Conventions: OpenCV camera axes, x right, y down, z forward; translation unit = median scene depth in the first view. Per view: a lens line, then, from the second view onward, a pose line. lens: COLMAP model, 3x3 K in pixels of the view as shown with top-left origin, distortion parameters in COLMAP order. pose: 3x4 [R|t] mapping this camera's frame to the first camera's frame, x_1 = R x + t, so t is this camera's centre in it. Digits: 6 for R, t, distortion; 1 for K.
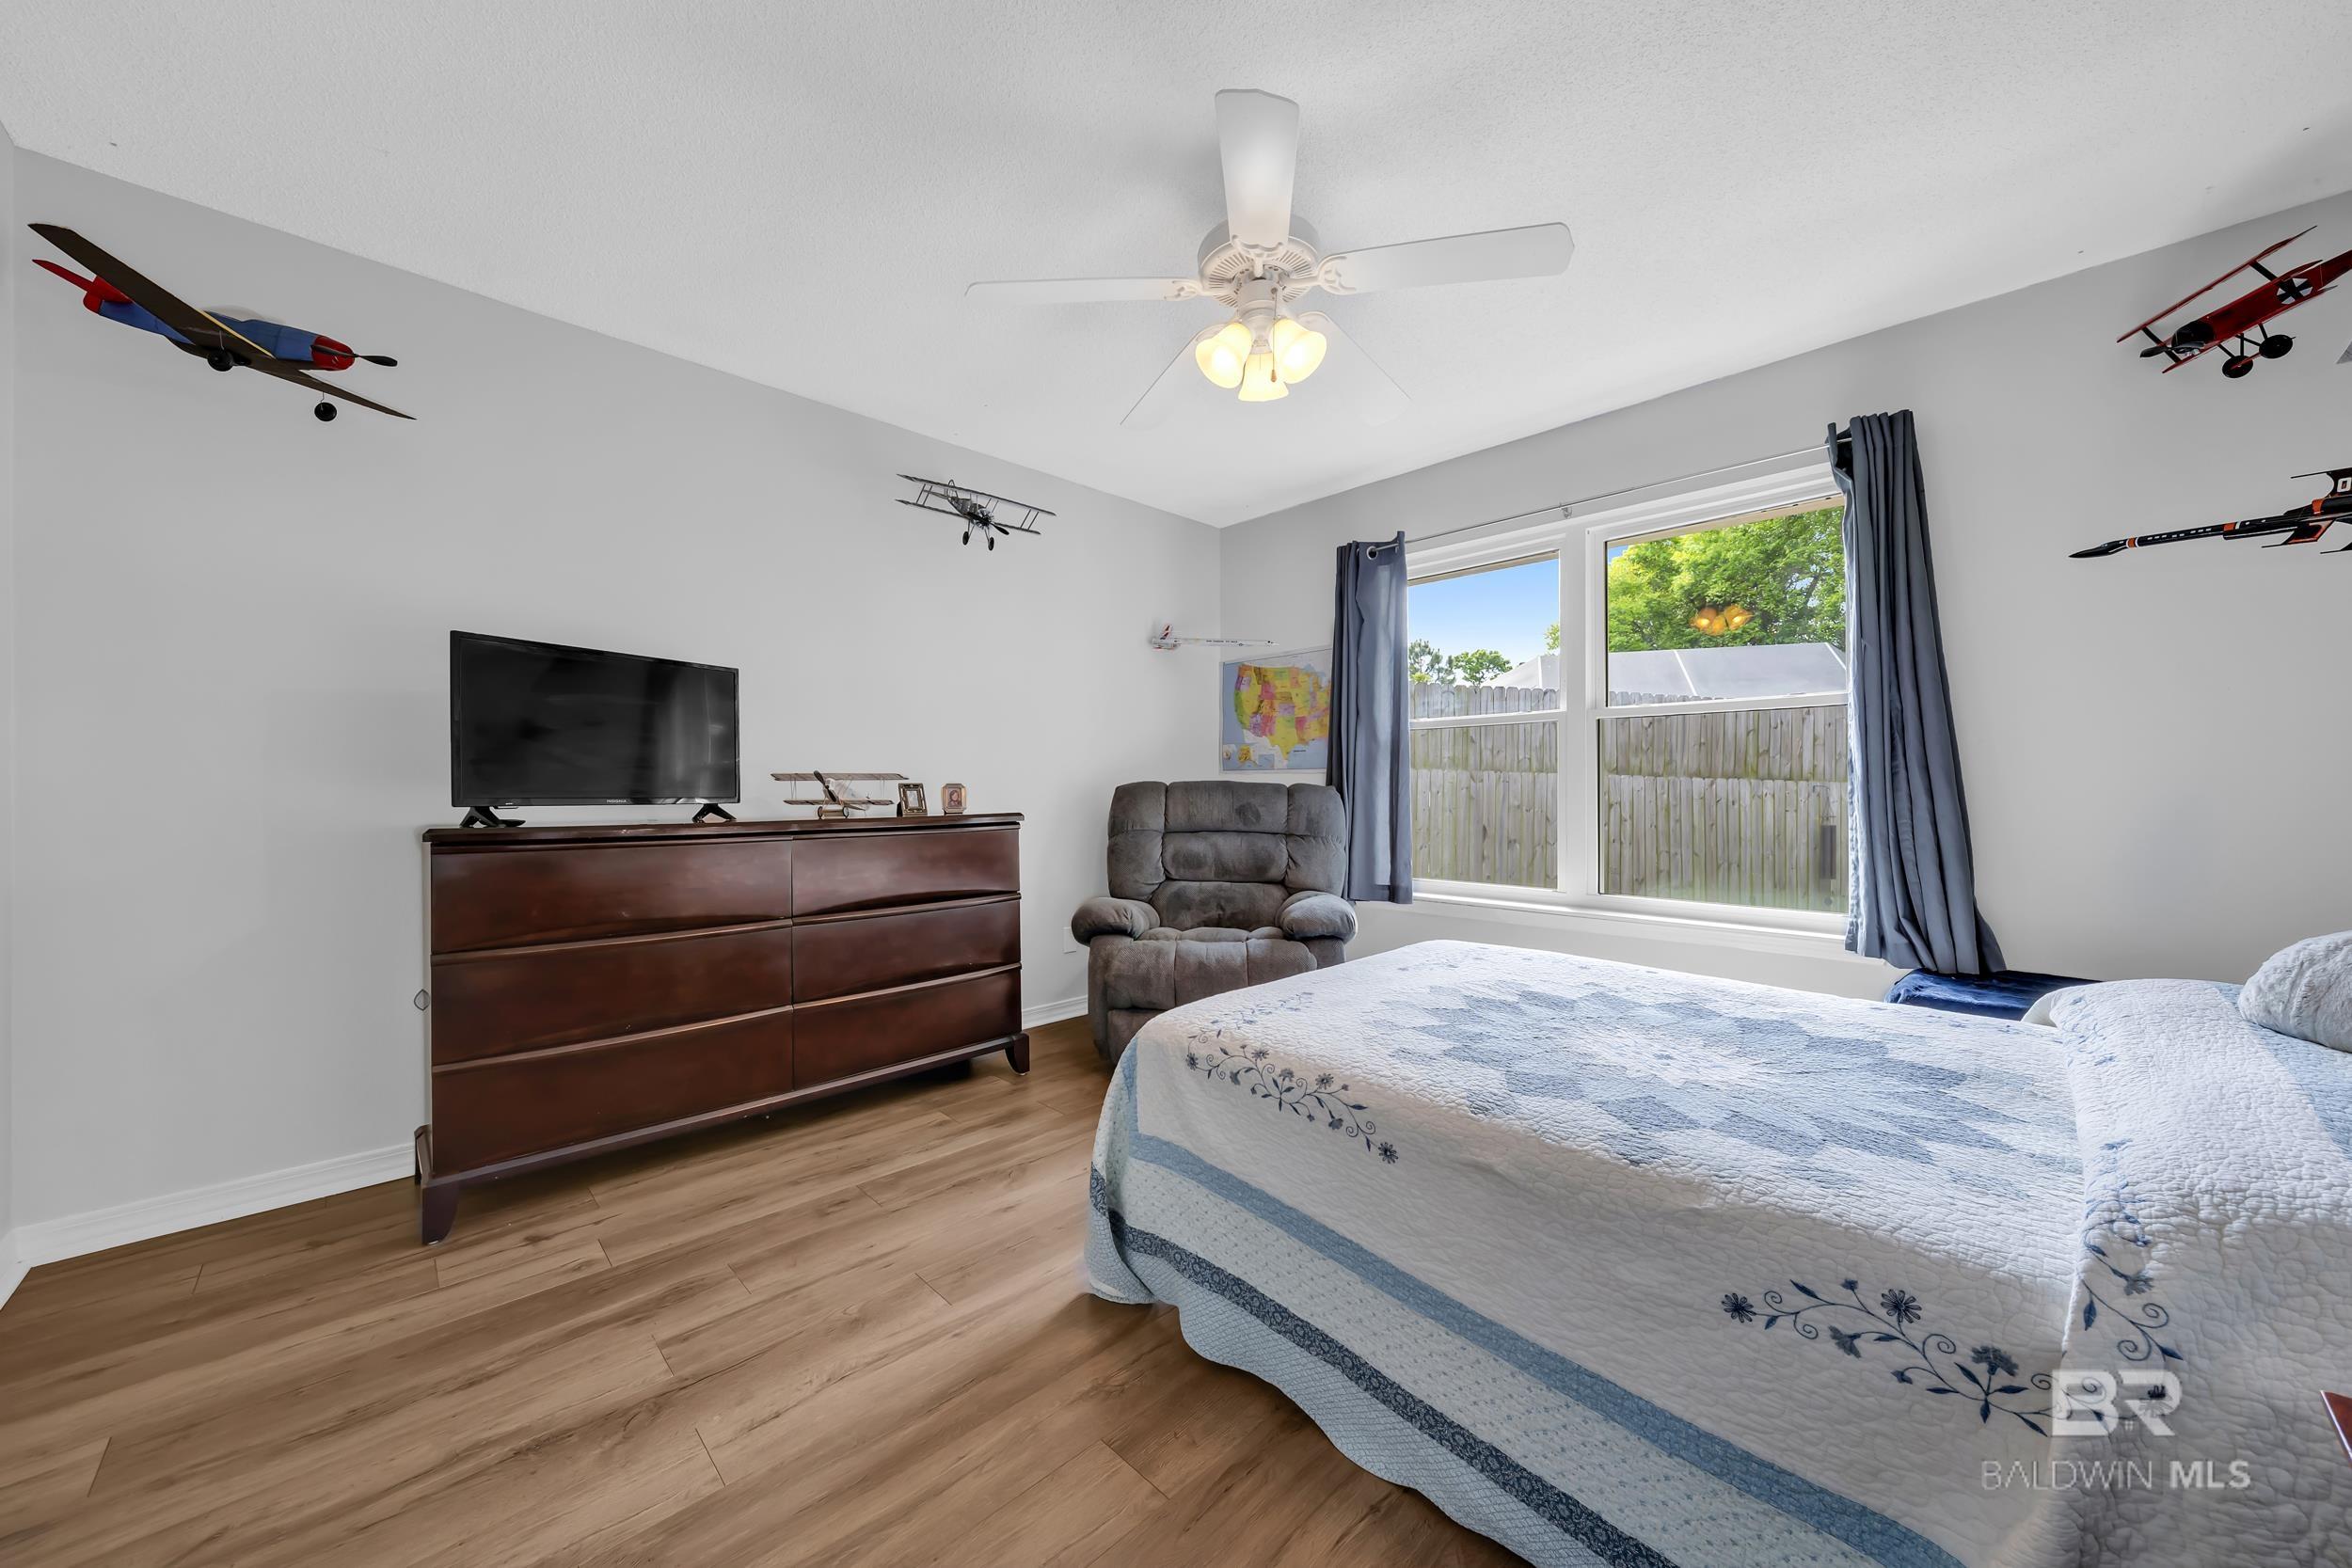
lens RADIAL K [[819.2, 0, 1163.1], [0, 819.2, 783.3], [0, 0, 1]] dist [0.000466, 0.000296]
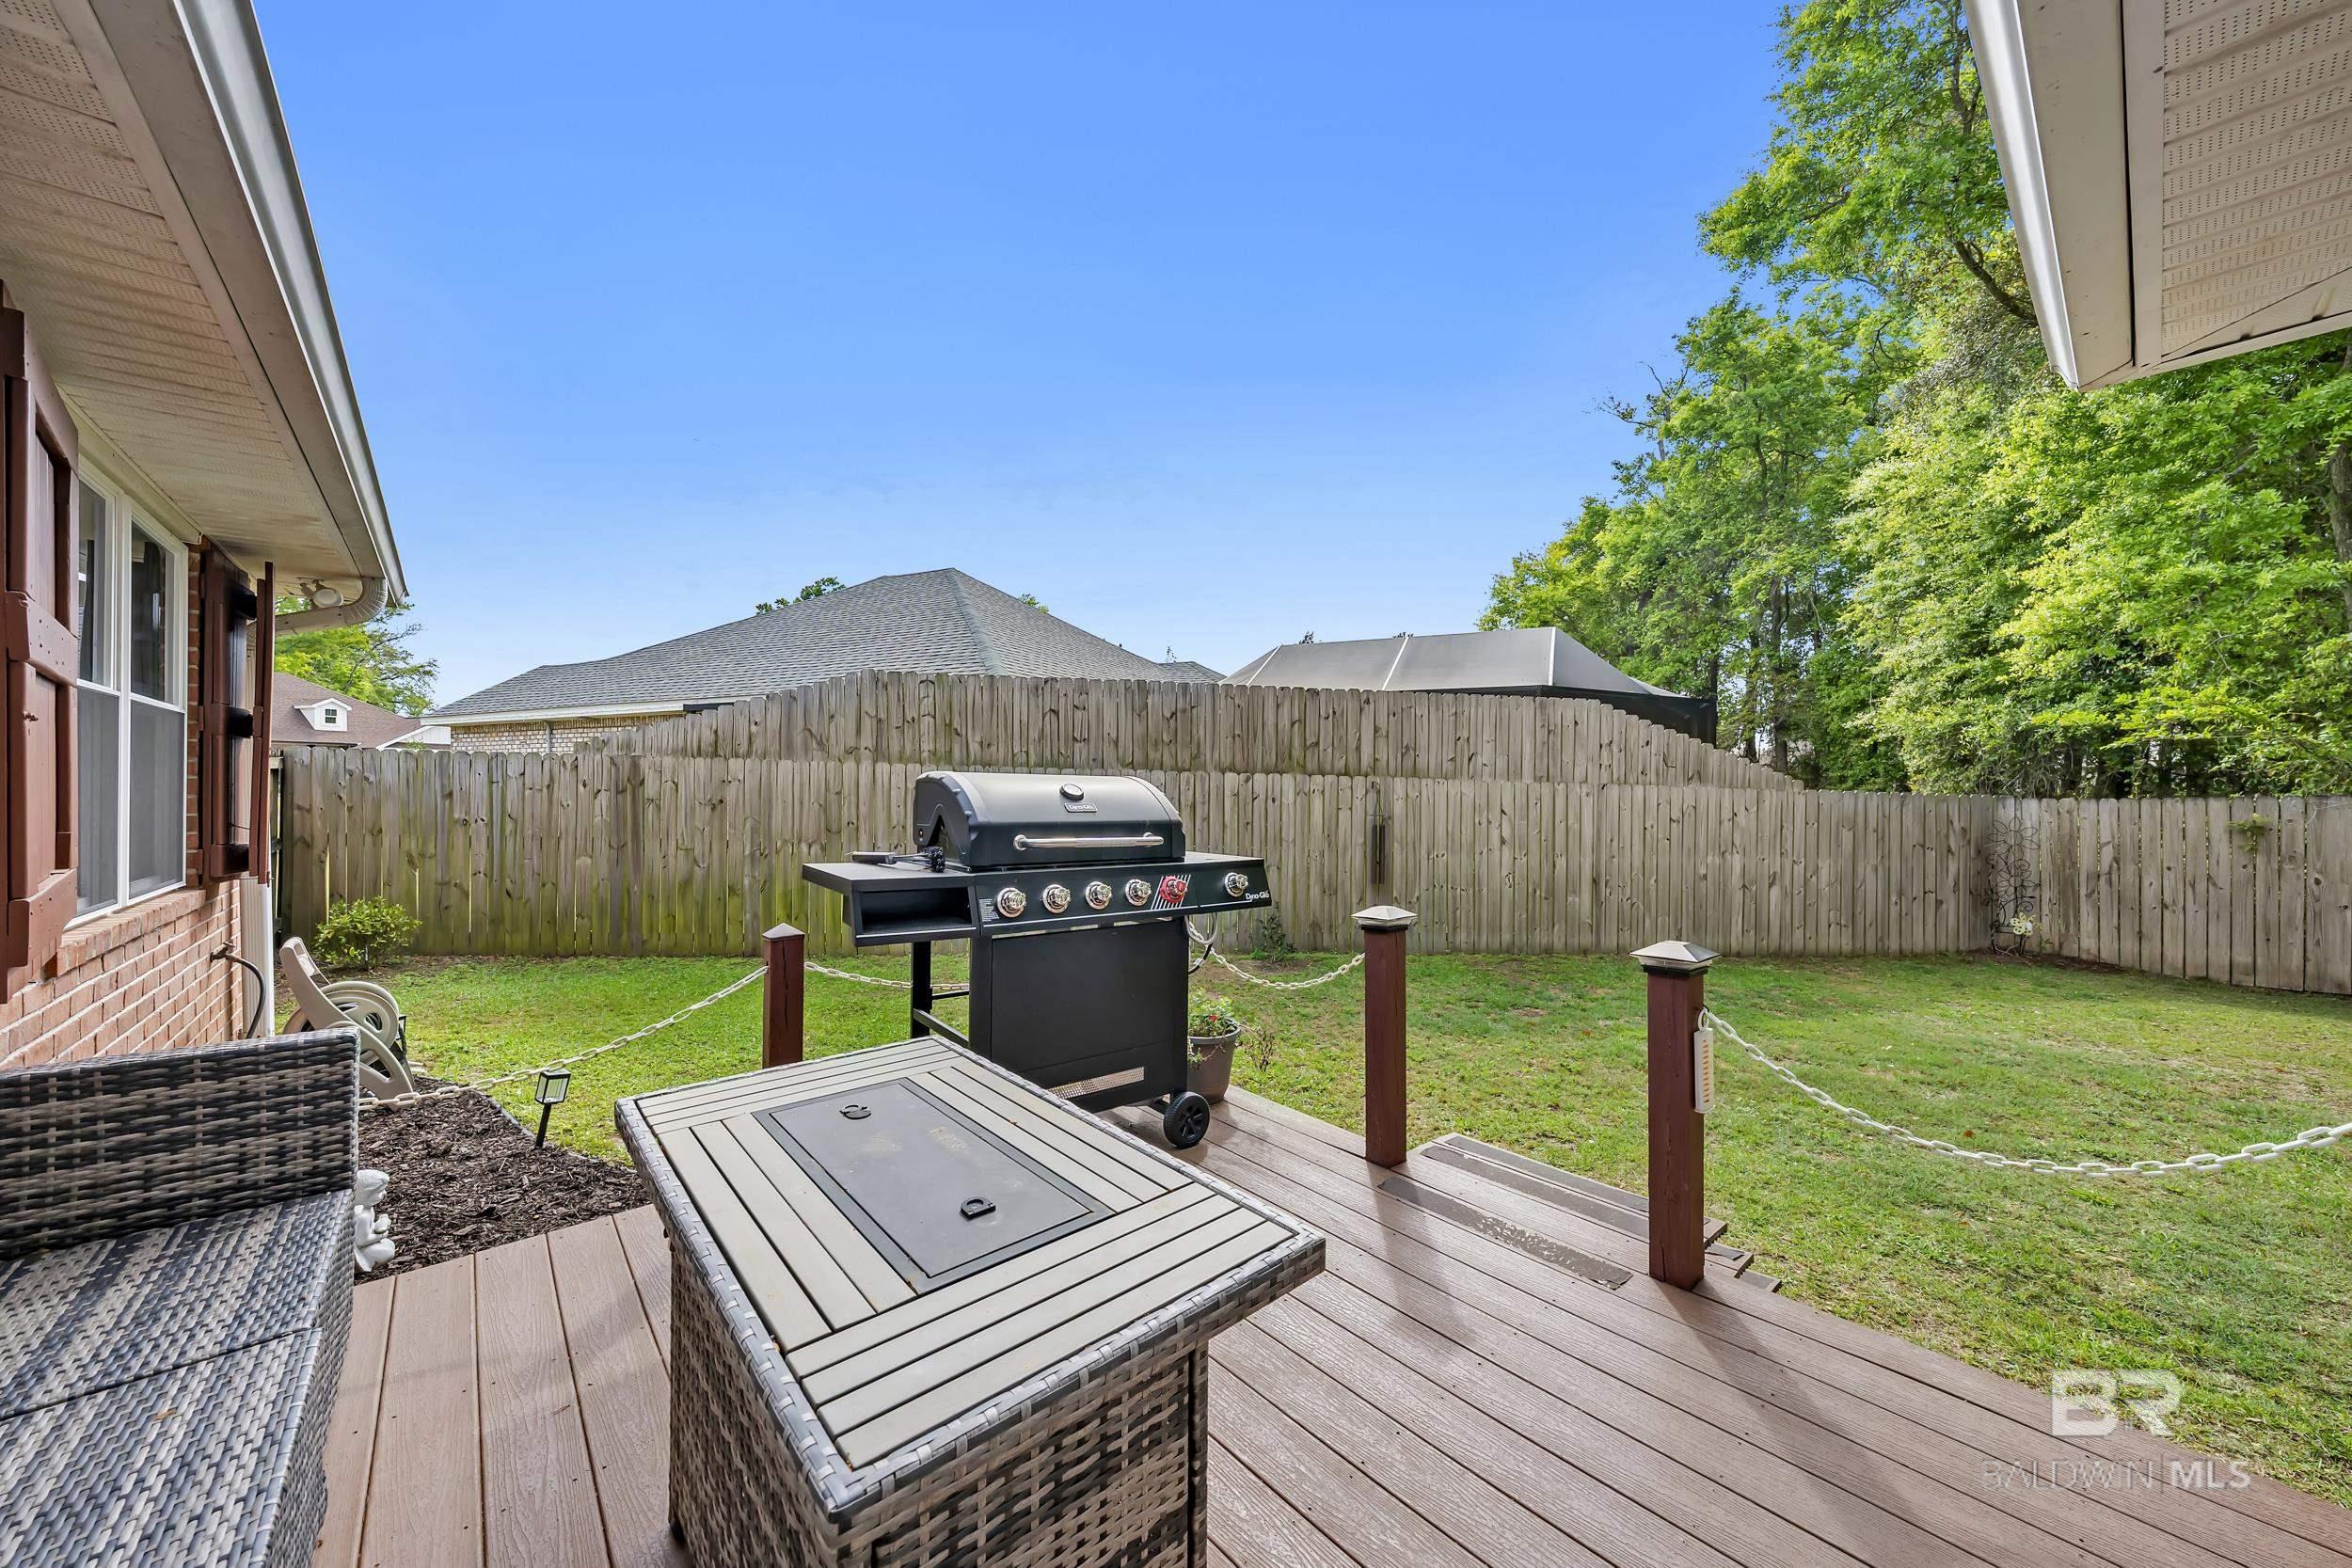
lens RADIAL K [[819.2, 0, 1178.5], [0, 819.2, 786.0], [0, 0, 1]] dist [0.000466, 0.000296]
pose [[0.998609, 0.000256, -0.052725, 0.632427], [0.000064, 0.999982, 0.006072, 0.001967], [0.052725, -0.006067, 0.998591, 0.102693]]
